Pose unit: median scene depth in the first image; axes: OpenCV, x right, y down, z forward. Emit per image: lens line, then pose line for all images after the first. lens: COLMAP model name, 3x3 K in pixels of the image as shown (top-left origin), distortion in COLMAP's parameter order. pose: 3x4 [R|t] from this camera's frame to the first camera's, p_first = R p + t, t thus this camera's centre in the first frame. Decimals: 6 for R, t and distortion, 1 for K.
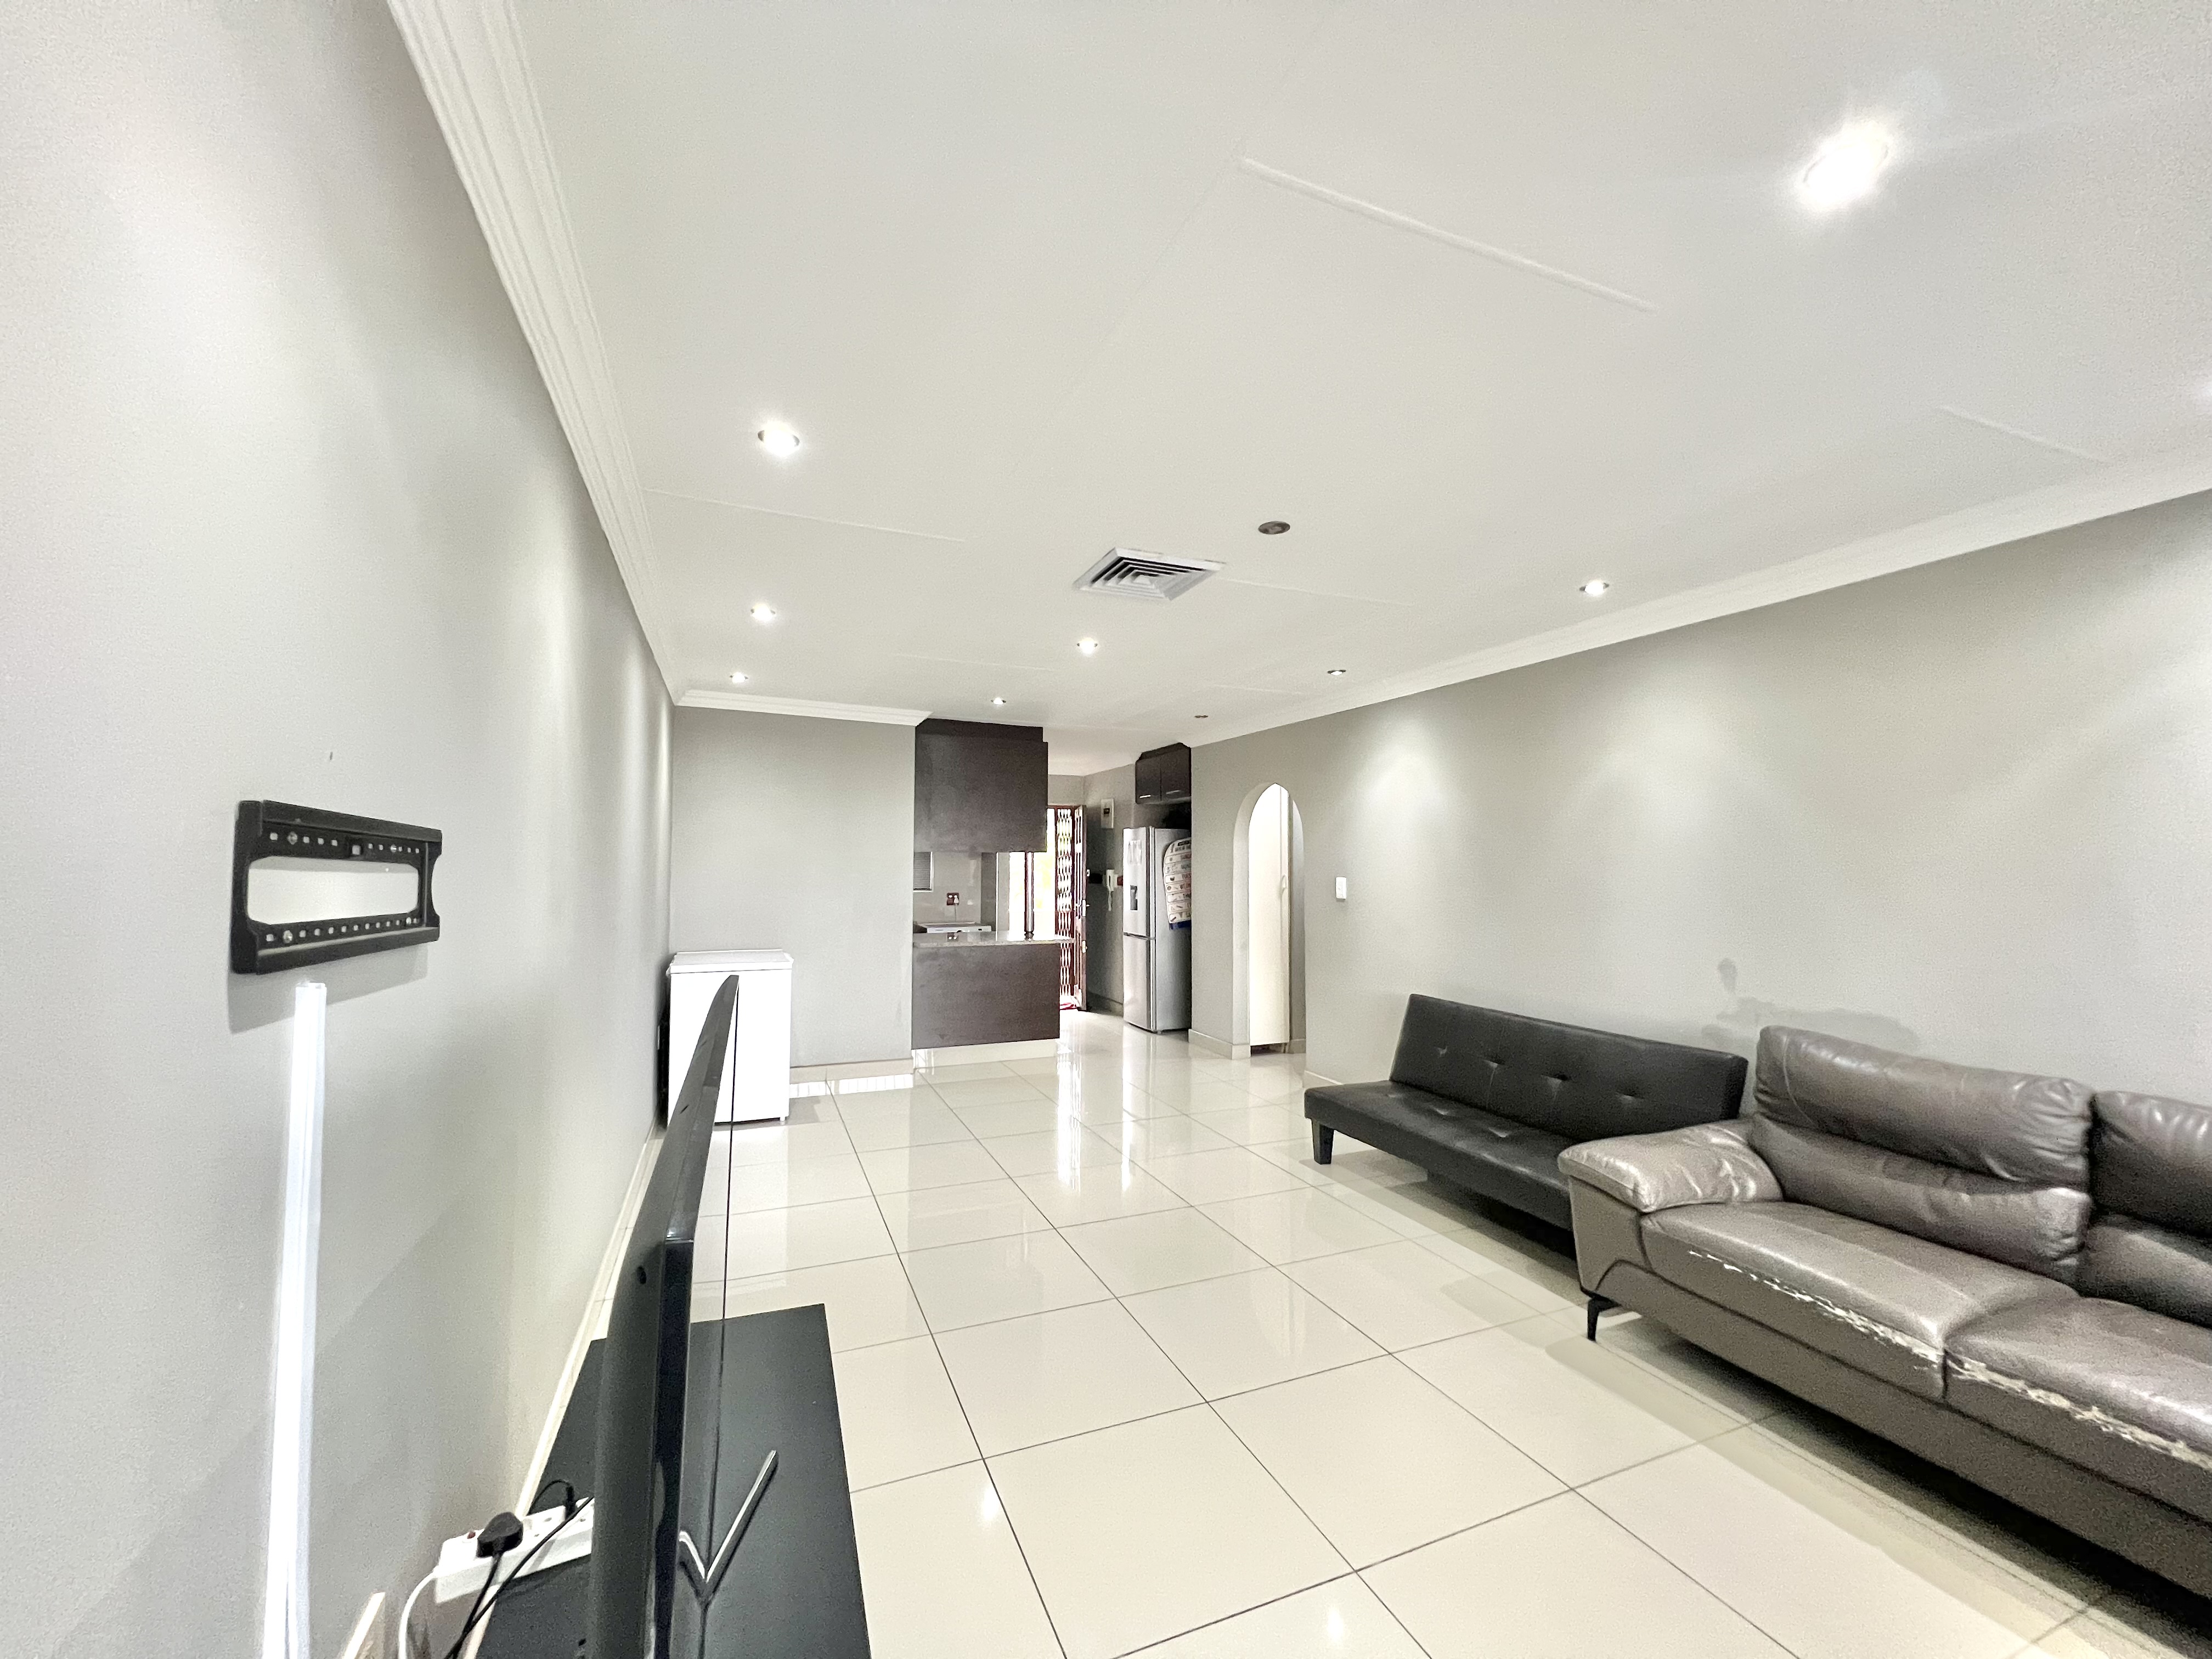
lens RADIAL K [[880.2, 0, 1097.1], [0, 880.2, 832.2], [0, 0, 1]] dist [-0.002002, 0.000668]
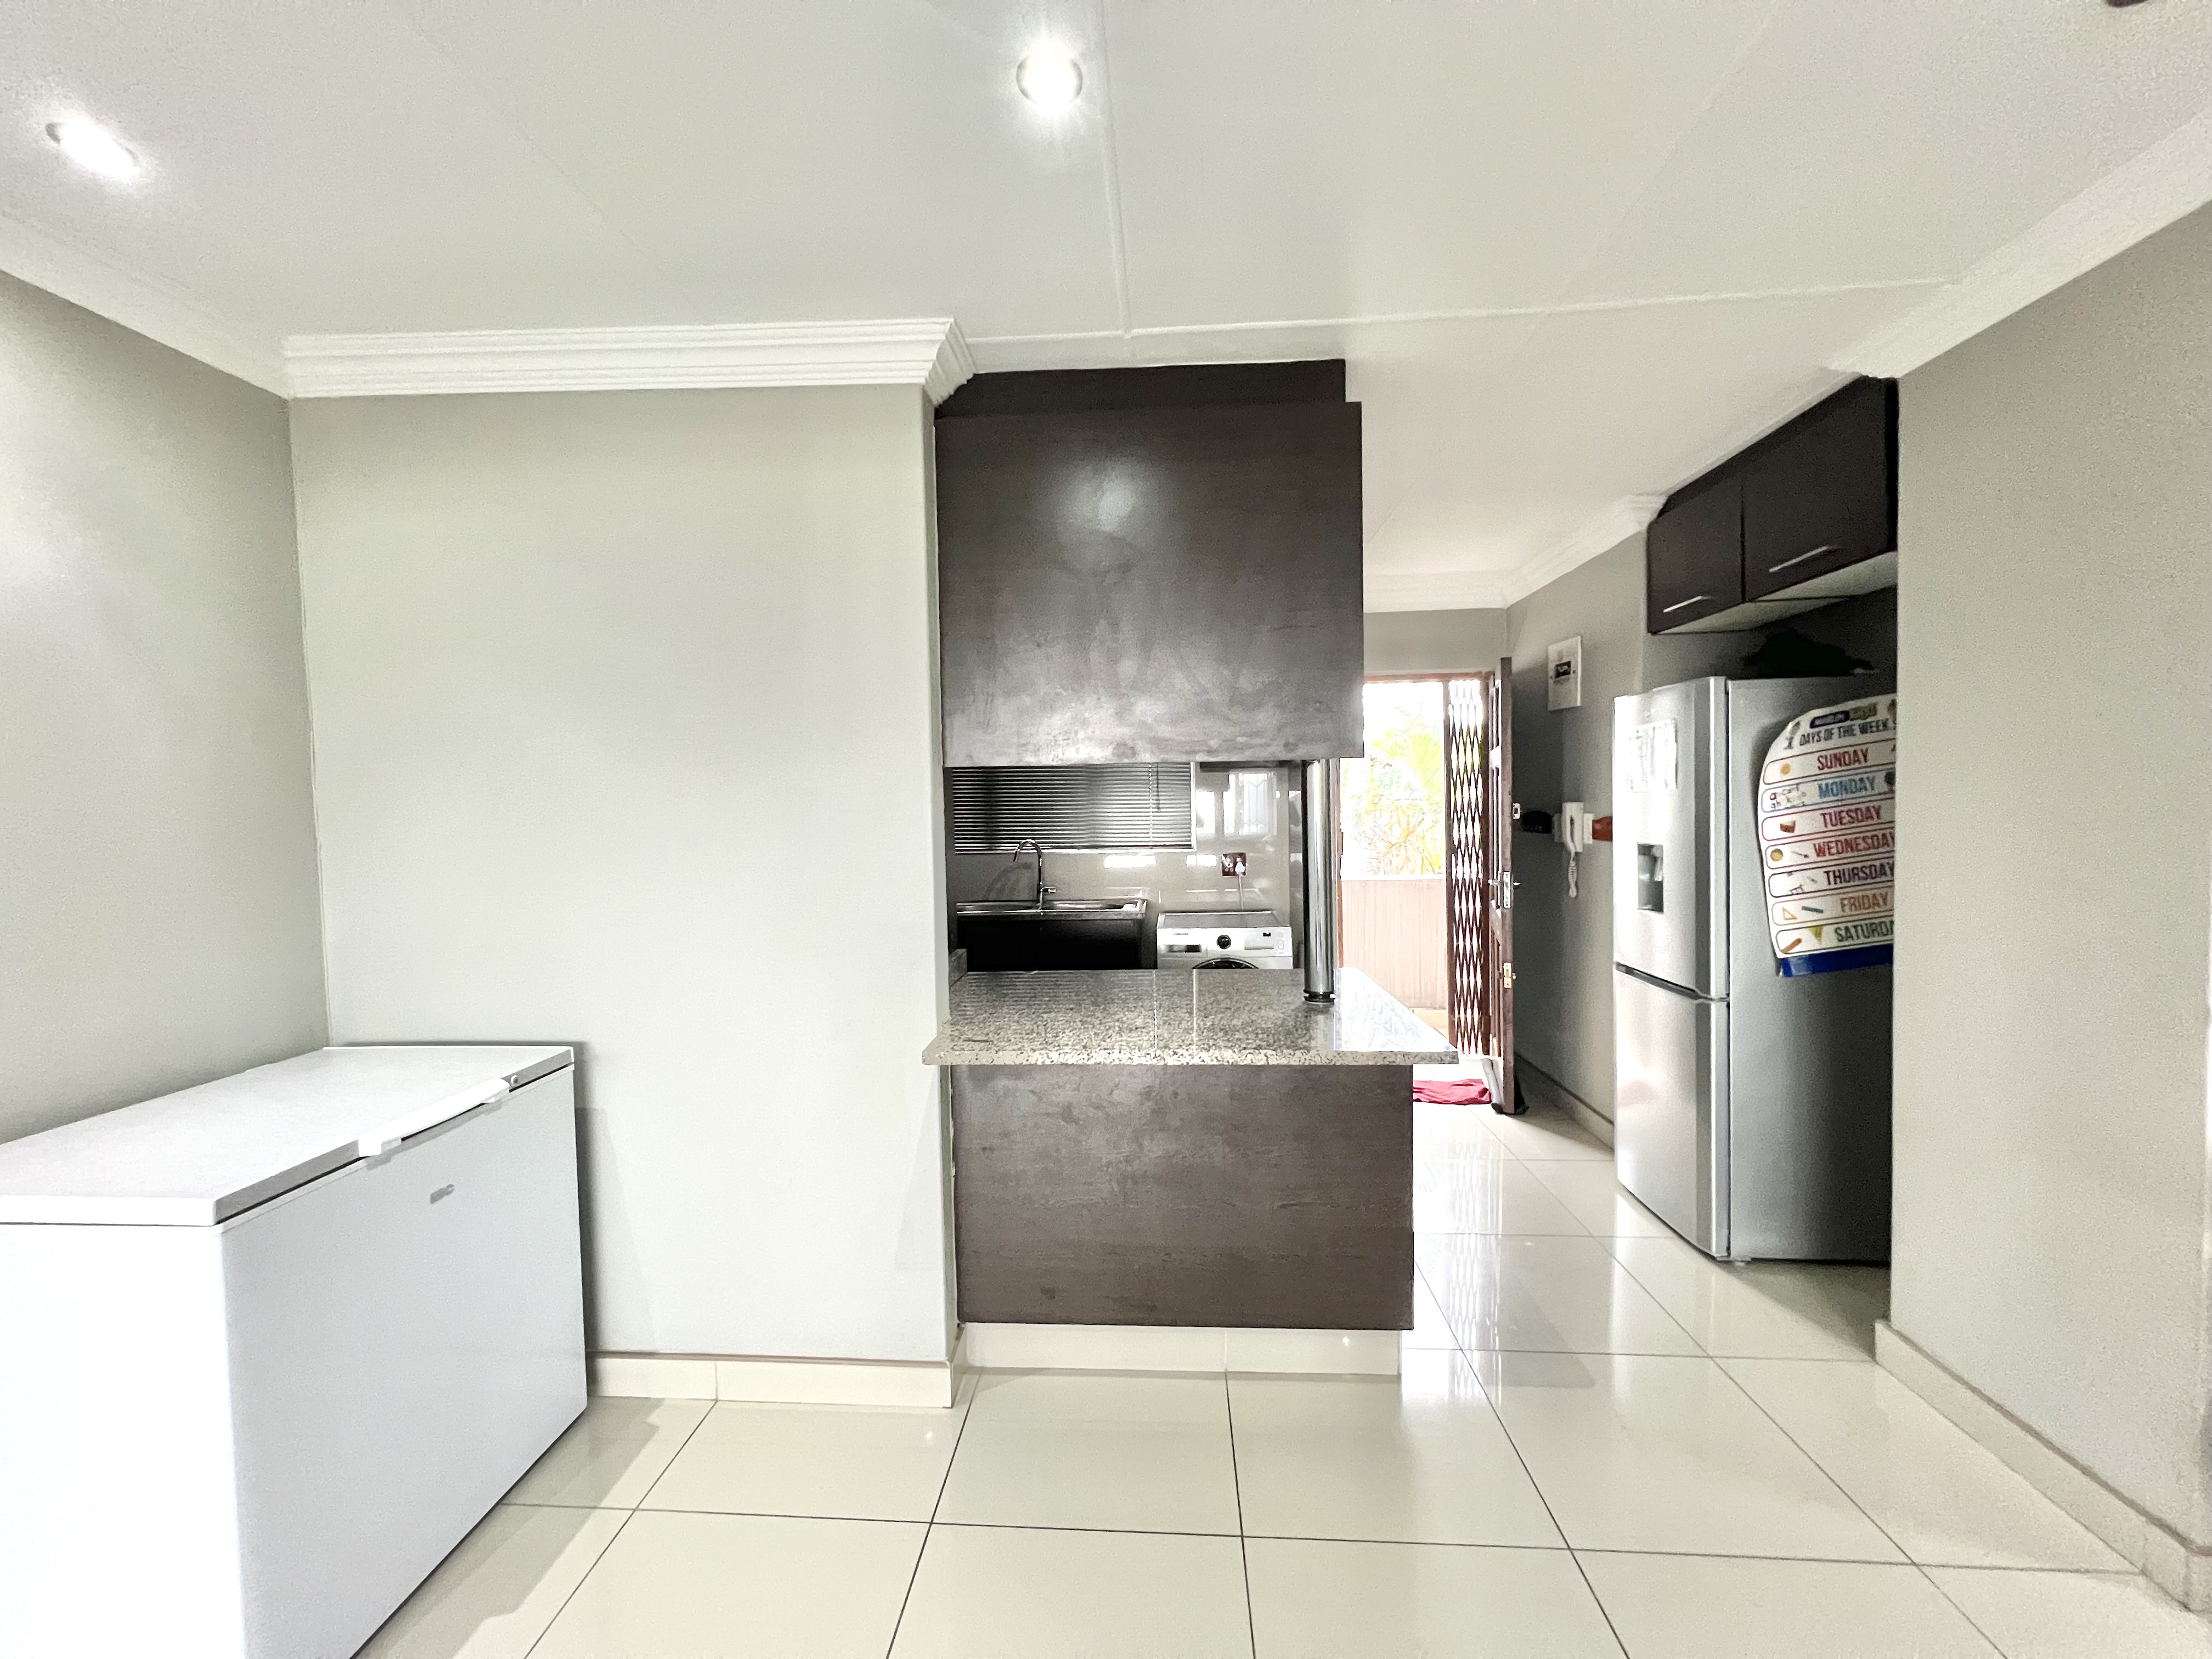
lens RADIAL K [[880.2, 0, 1103.2], [0, 880.2, 835.9], [0, 0, 1]] dist [-0.002002, 0.000668]
pose [[0.895303, -0.005478, -0.445424, 0.000568], [0.040705, 0.996747, 0.069559, 0.028079], [0.443594, -0.080408, 0.892614, 0.736982]]
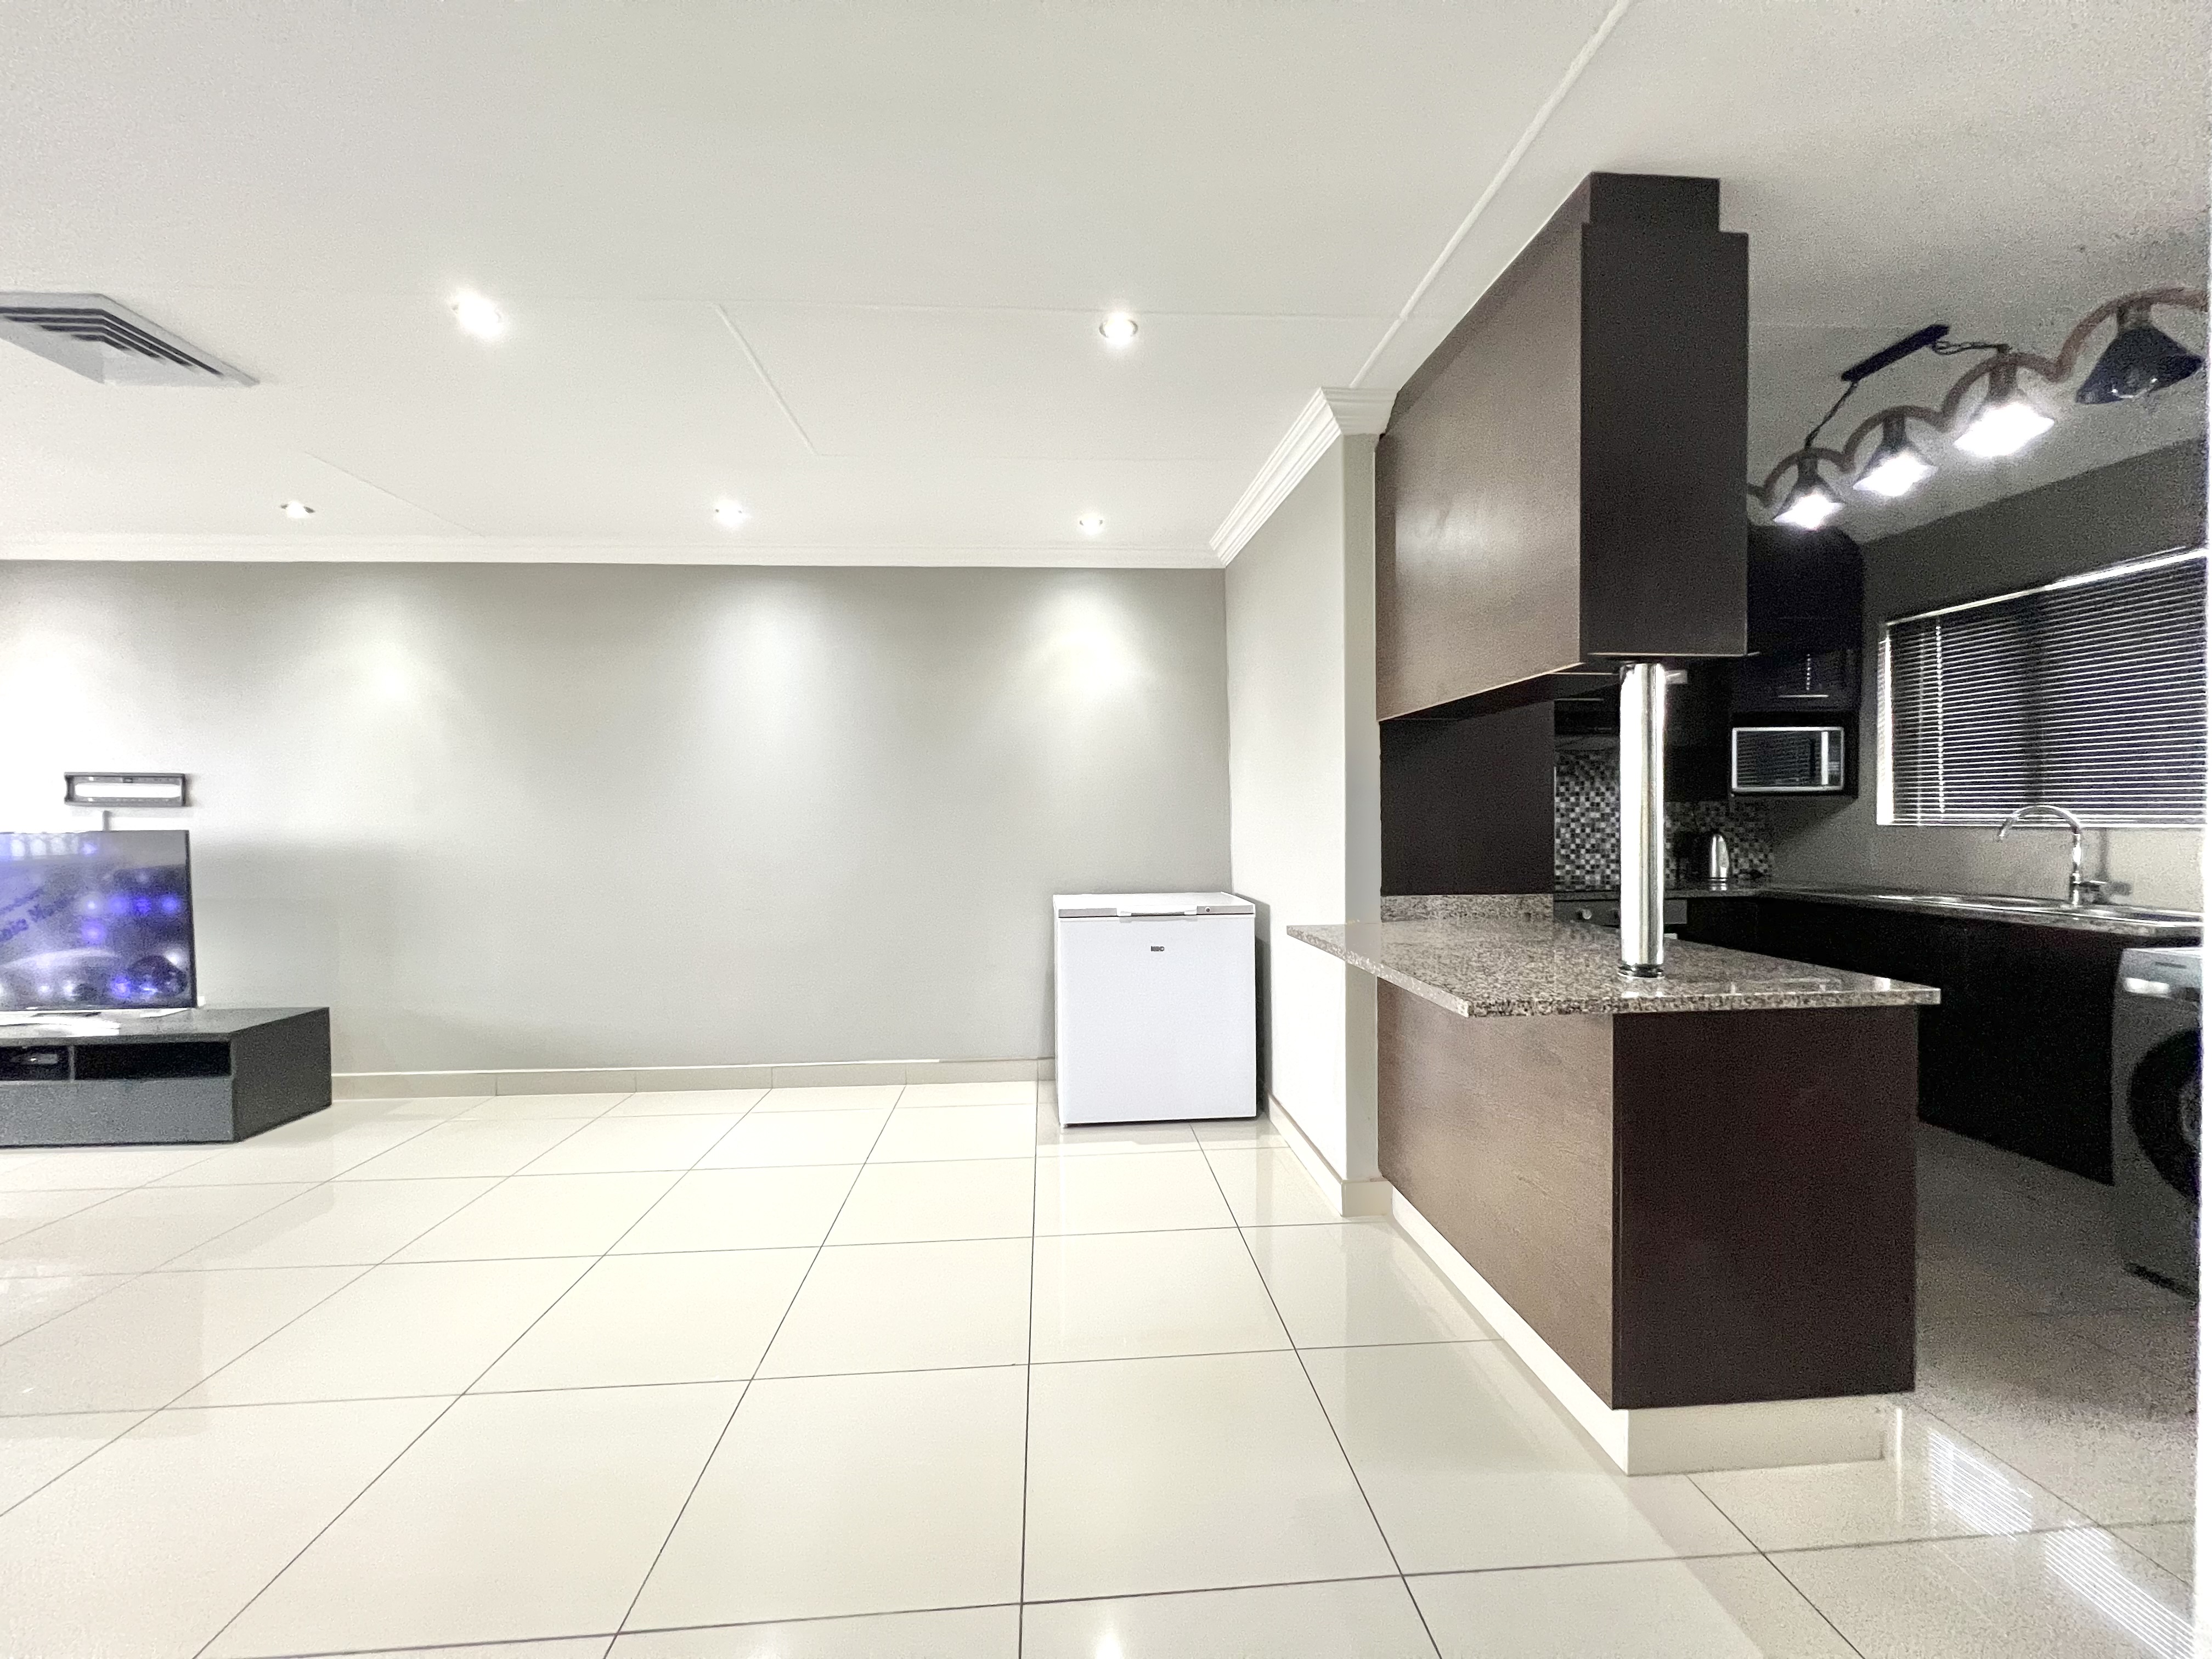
lens RADIAL K [[880.2, 0, 1103.7], [0, 880.2, 836.4], [0, 0, 1]] dist [-0.002002, 0.000668]
pose [[-0.315761, 0.016828, -0.948689, 0.253031], [0.046787, 0.998903, 0.002146, 0.073633], [0.947684, -0.043708, -0.316202, 1.036607]]
